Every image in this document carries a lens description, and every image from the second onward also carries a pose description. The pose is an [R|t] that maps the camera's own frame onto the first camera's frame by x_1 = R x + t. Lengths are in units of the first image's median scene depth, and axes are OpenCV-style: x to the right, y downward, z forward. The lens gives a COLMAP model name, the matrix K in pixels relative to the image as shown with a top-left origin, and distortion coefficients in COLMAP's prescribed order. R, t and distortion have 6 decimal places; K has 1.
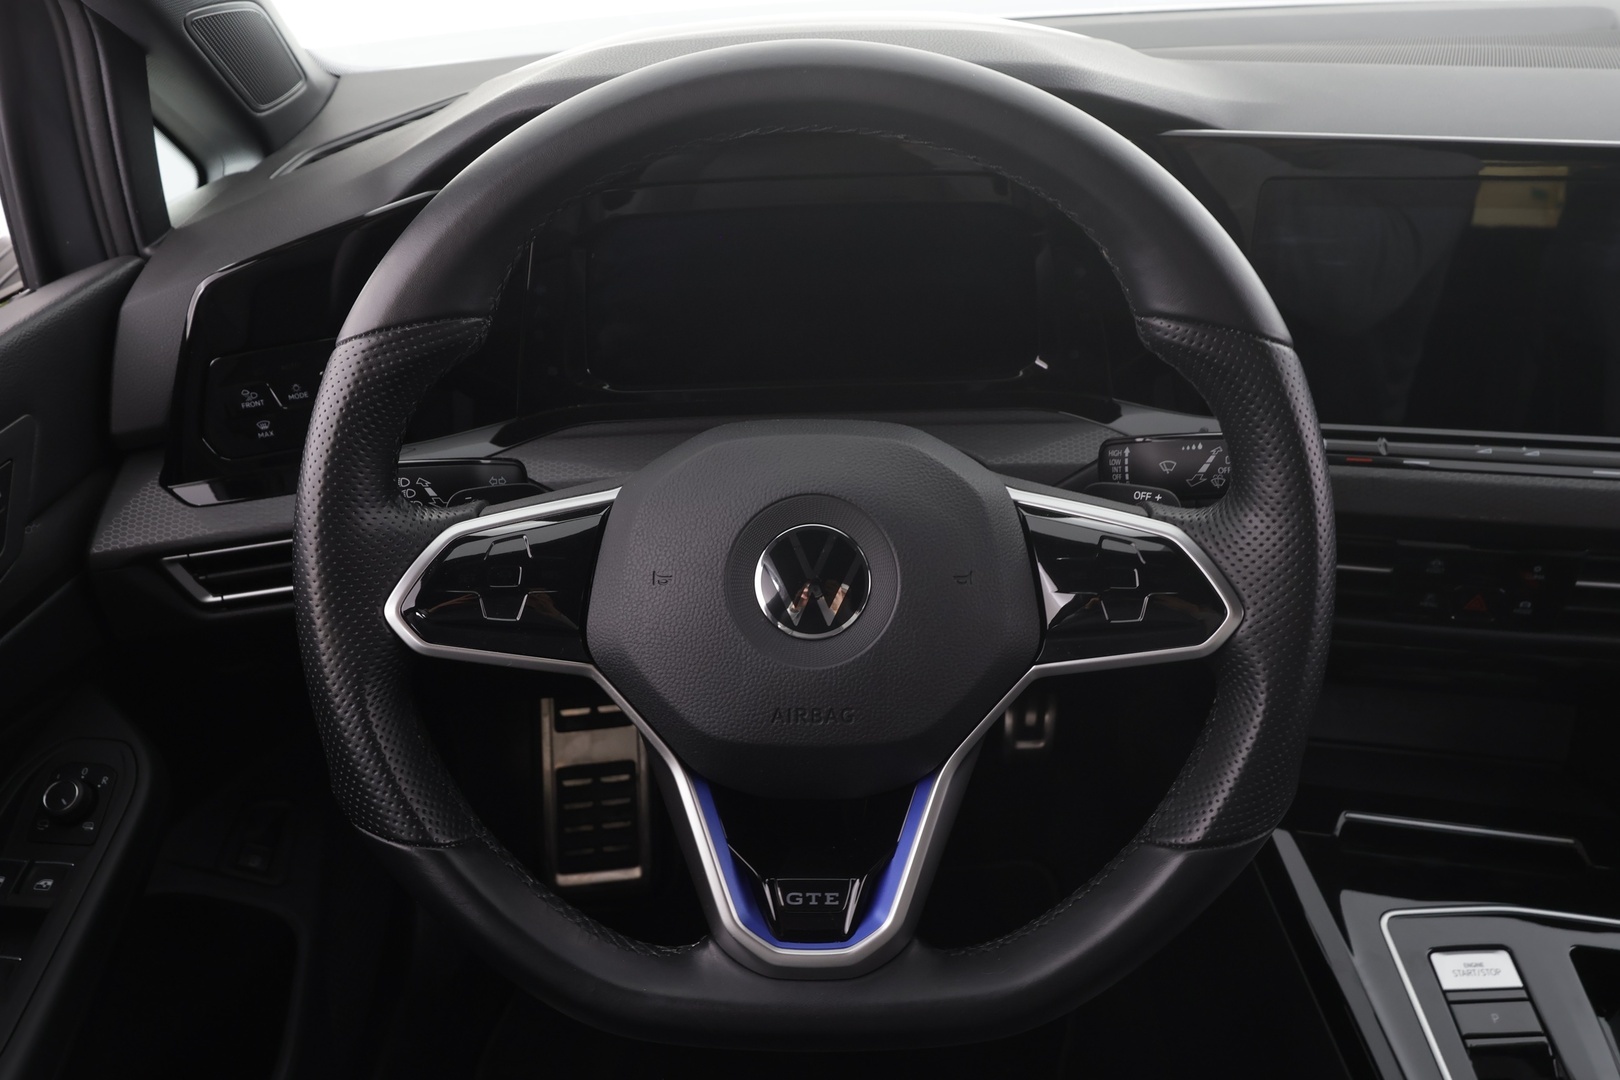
lens RADIAL K [[1216.2, 0, 810.0], [0, 1216.2, 540.0], [0, 0, 1]] dist [-0.001214, 0.000770]
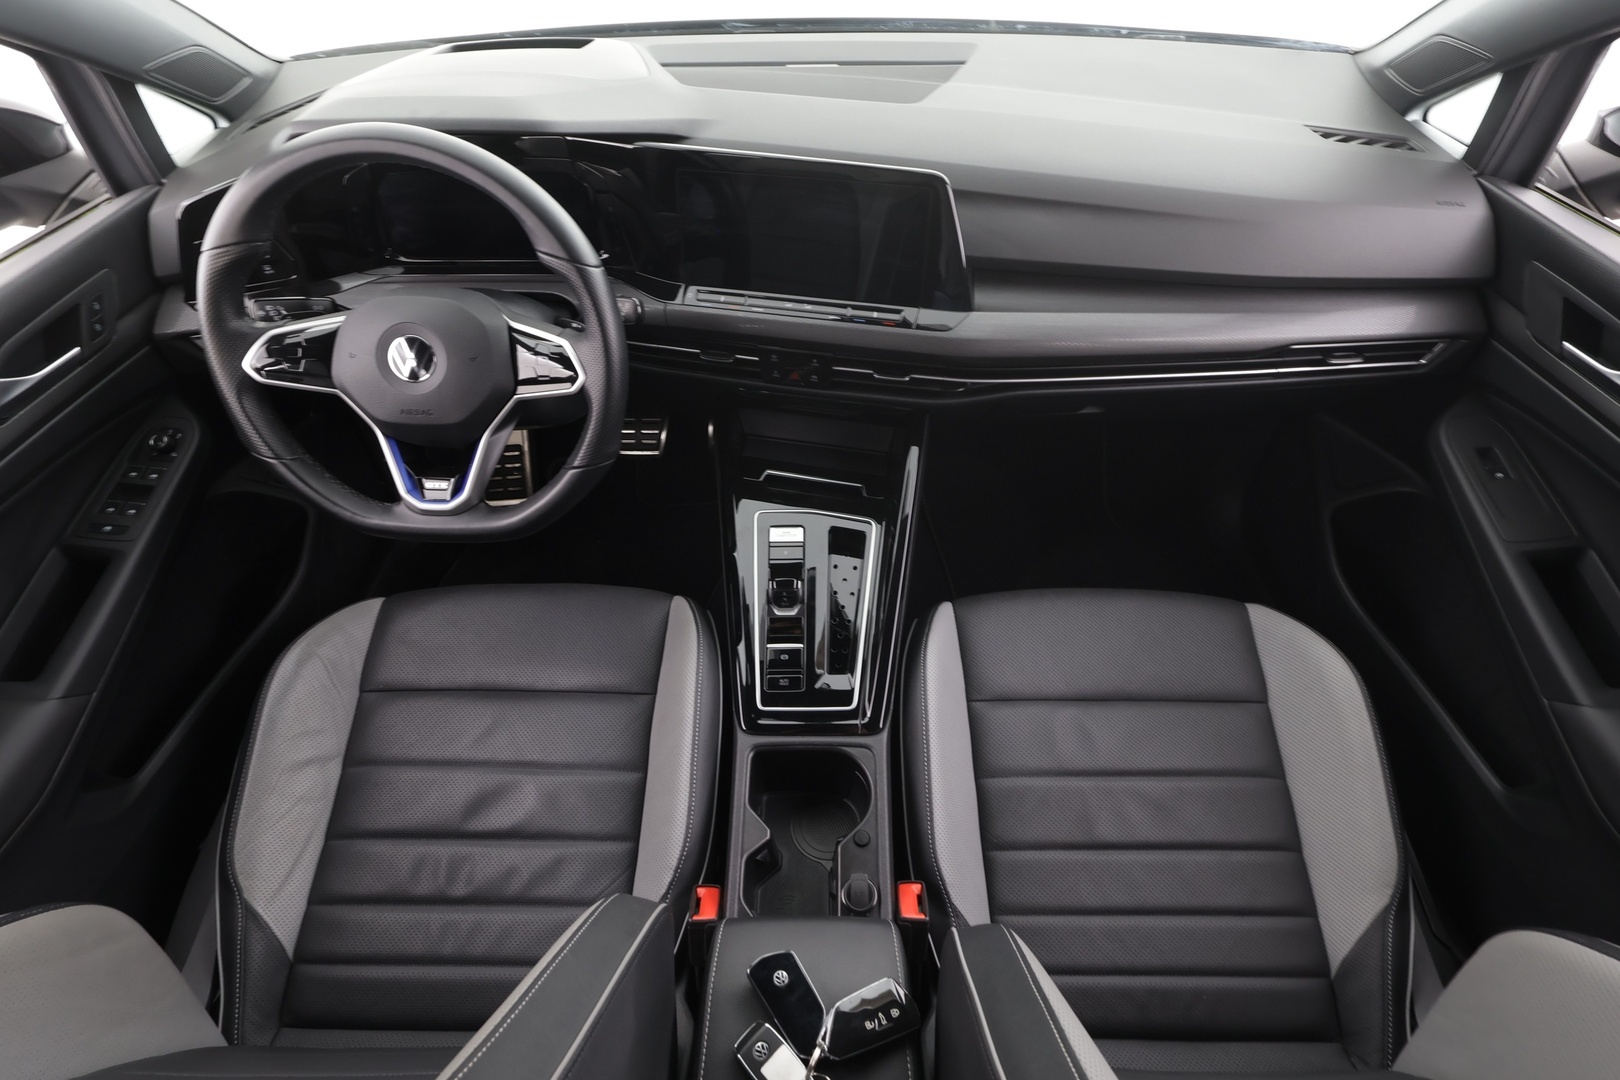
lens RADIAL K [[786.0, 0, 810.0], [0, 786.0, 540.0], [0, 0, 1]] dist [0.003057, 0.000441]
pose [[0.999551, 0.029603, 0.004541, 0.616512], [-0.029726, 0.962141, 0.270927, -0.052235], [0.003651, -0.270940, 0.962589, -0.490304]]
